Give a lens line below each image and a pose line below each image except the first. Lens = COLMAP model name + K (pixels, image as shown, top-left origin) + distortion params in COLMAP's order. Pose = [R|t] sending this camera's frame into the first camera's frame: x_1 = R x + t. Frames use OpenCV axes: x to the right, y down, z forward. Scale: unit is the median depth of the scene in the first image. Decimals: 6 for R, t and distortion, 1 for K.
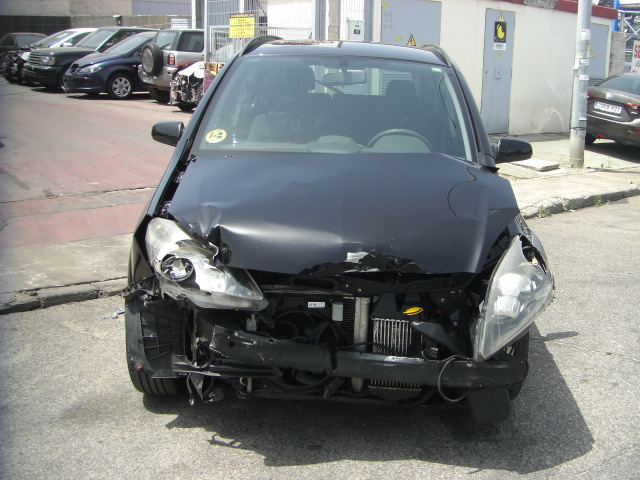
lens RADIAL K [[716.4, 0, 372.6], [0, 716.4, 238.8], [0, 0, 1]] dist [-0.156627, 0.064322]
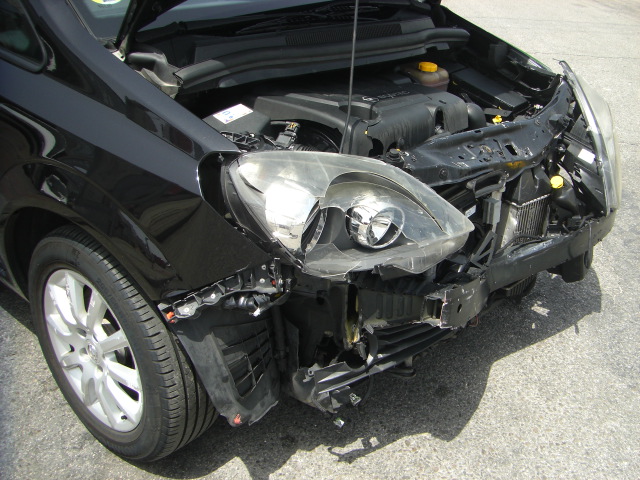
lens RADIAL K [[716.4, 0, 372.6], [0, 716.4, 238.8], [0, 0, 1]] dist [-0.156627, 0.064322]
pose [[0.652927, -0.336629, 0.678504, -0.631247], [0.156515, 0.936439, 0.313983, -0.122609], [-0.741073, -0.098812, 0.664114, 0.581889]]
